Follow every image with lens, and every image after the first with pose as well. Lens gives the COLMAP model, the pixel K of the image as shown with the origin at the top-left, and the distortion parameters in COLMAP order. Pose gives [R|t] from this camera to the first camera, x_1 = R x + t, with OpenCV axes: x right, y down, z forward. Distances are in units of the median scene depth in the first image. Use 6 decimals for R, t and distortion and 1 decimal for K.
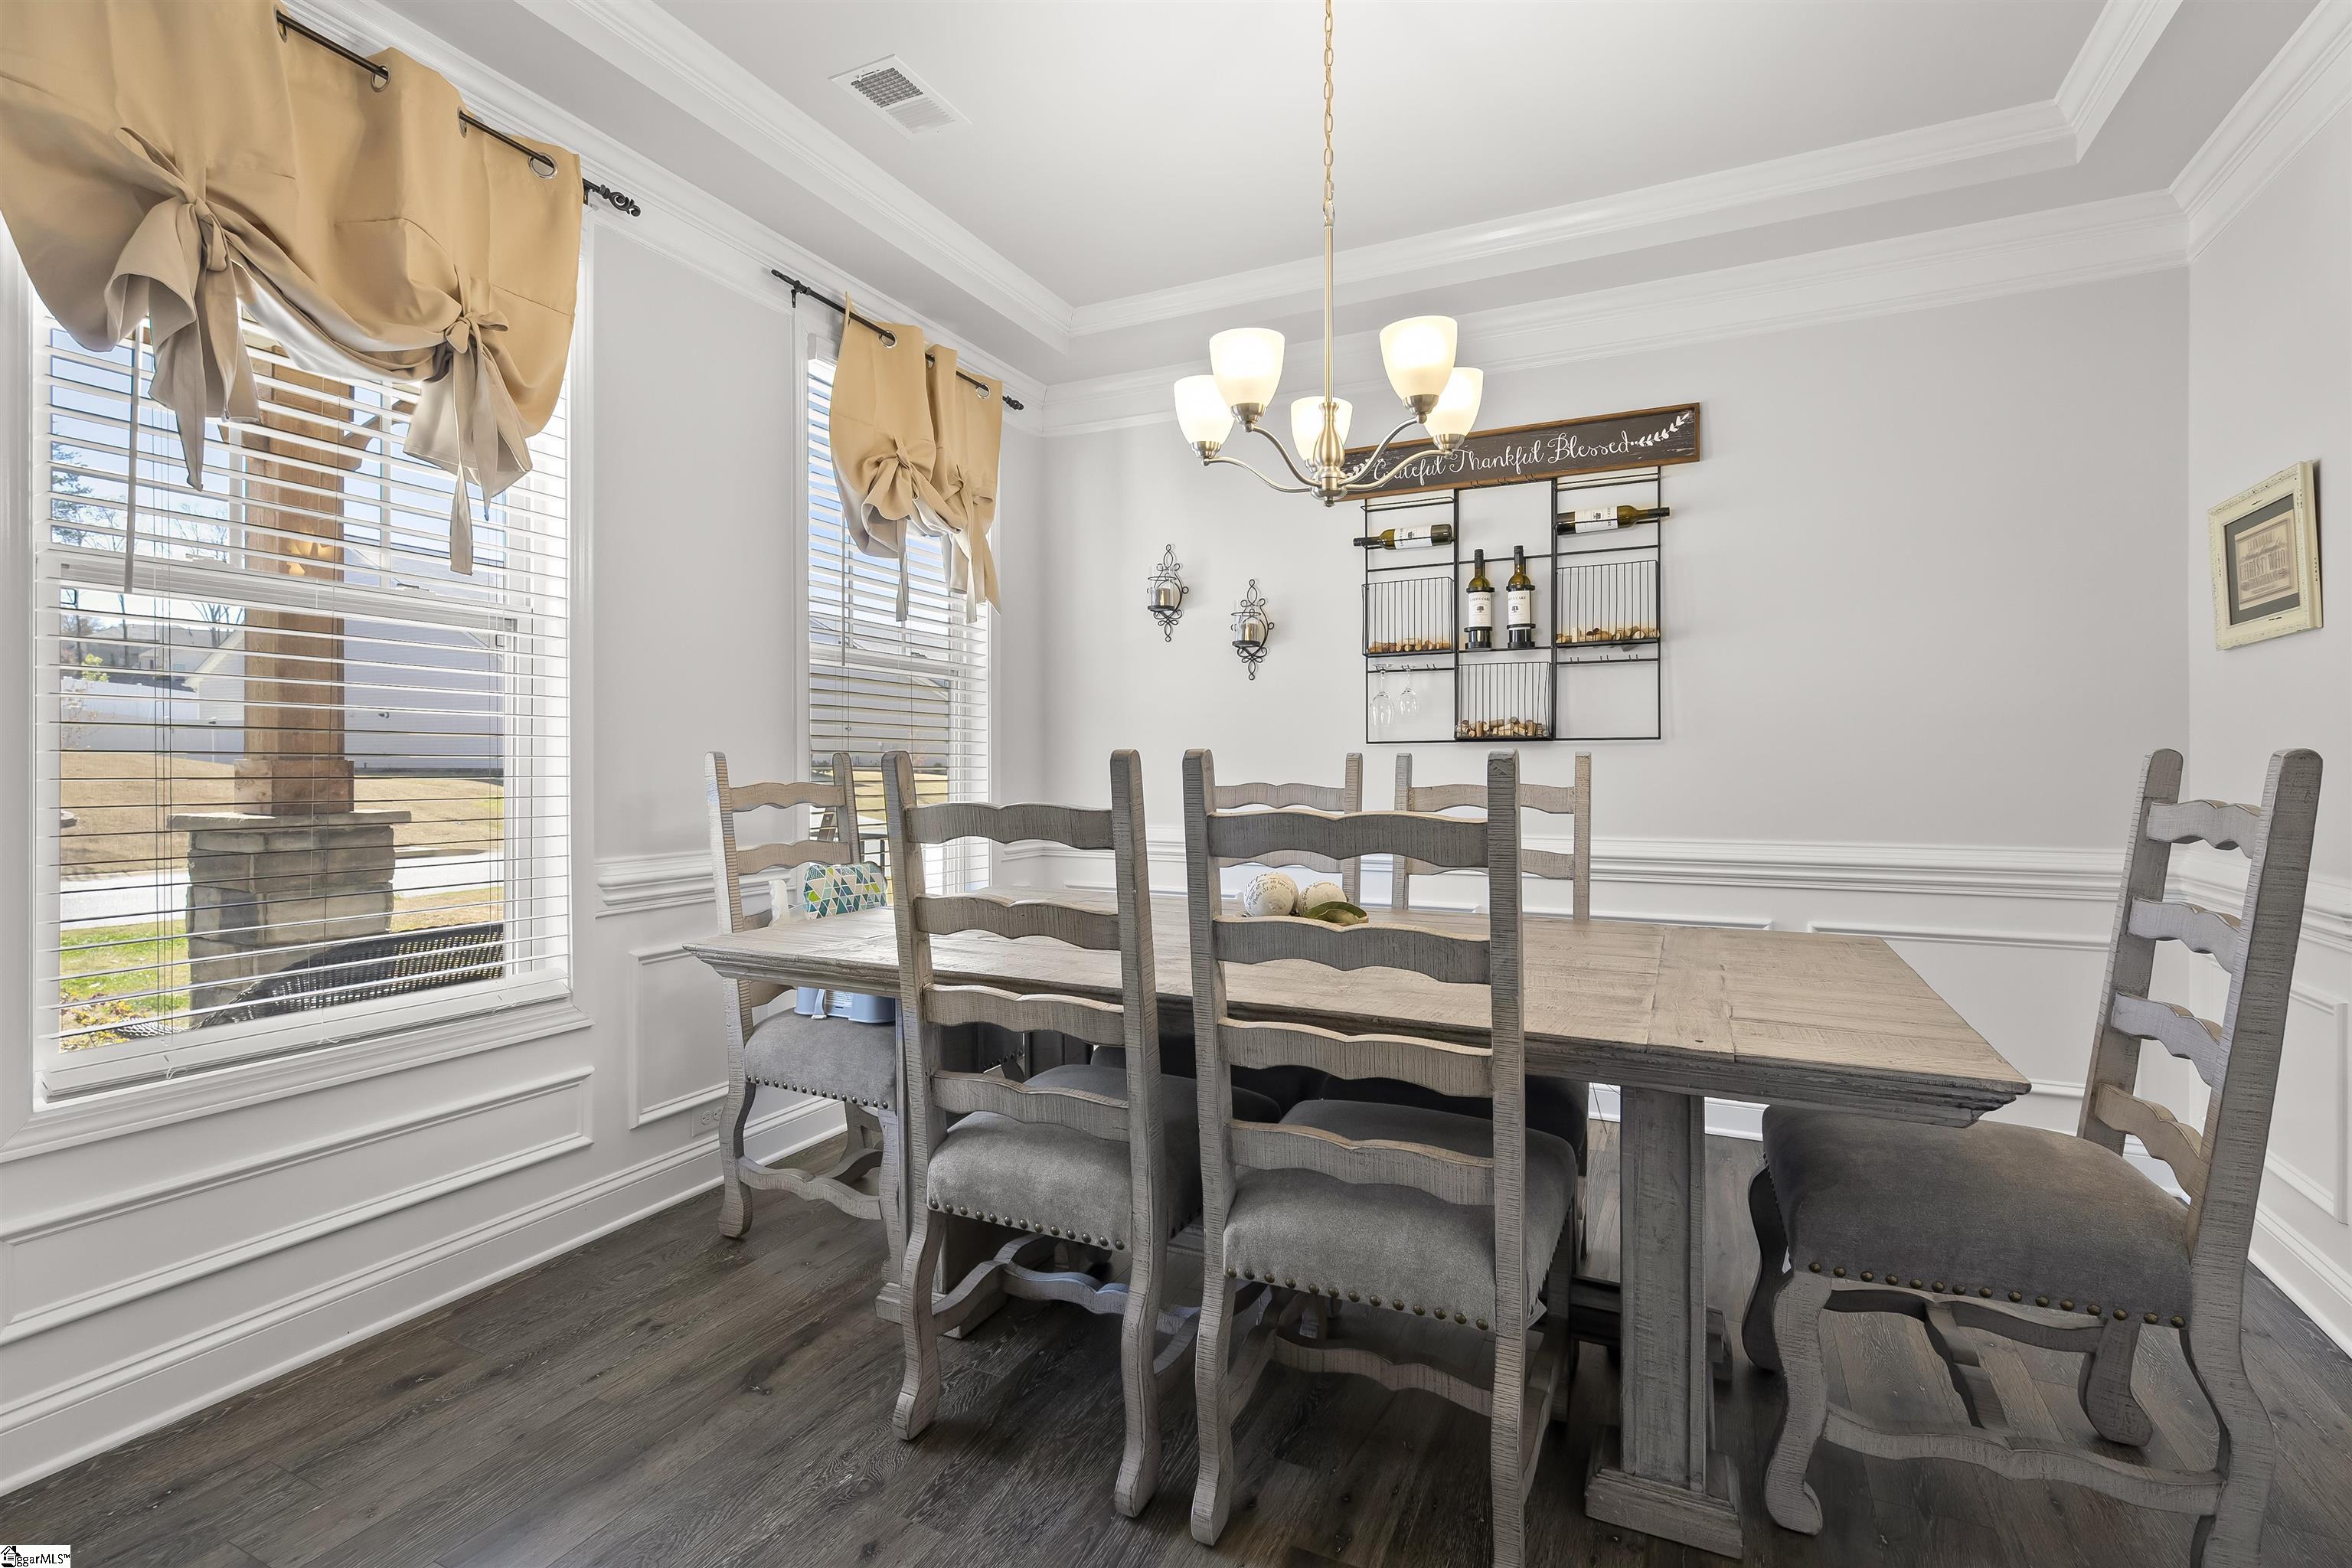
lens RADIAL K [[1076.3, 0, 1188.2], [0, 1076.3, 772.8], [0, 0, 1]] dist [-0.000906, 0.000892]
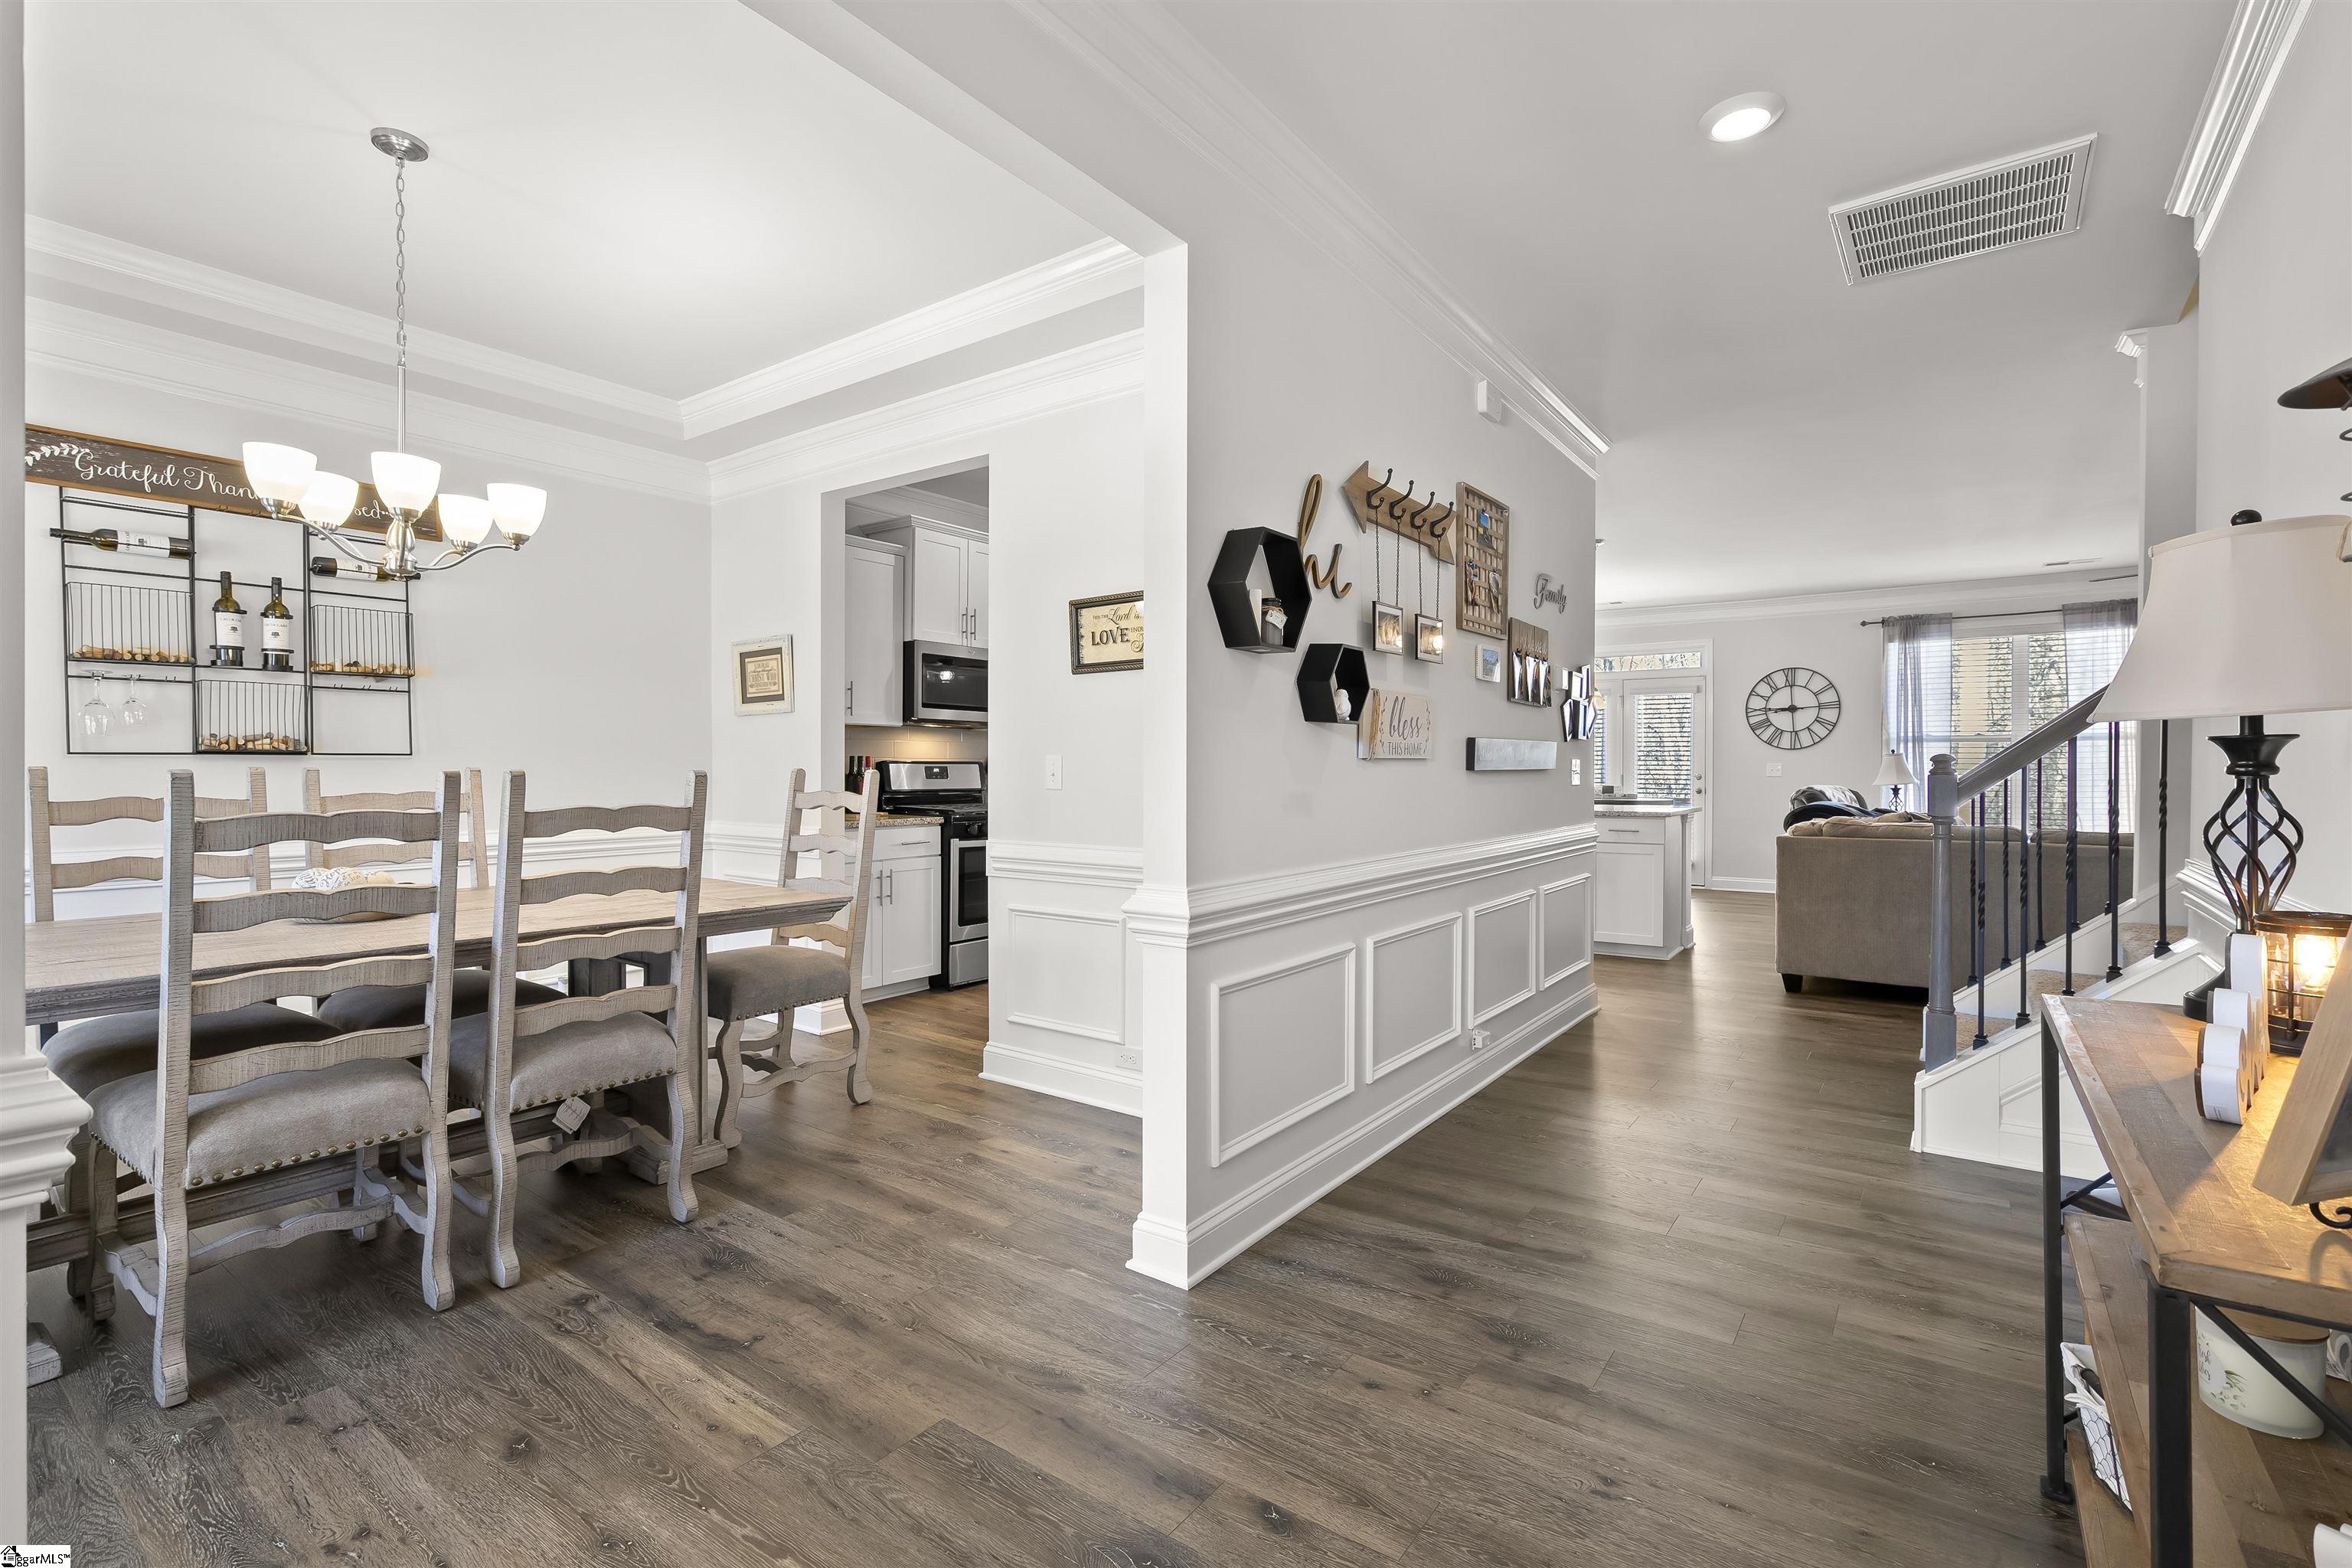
lens RADIAL K [[1076.3, 0, 1175.9], [0, 1076.3, 774.2], [0, 0, 1]] dist [-0.000906, 0.000892]
pose [[0.181585, -0.005123, 0.983362, -0.606986], [0.008299, 0.999959, 0.003677, -0.006344], [-0.983340, 0.007494, 0.181620, -0.100666]]
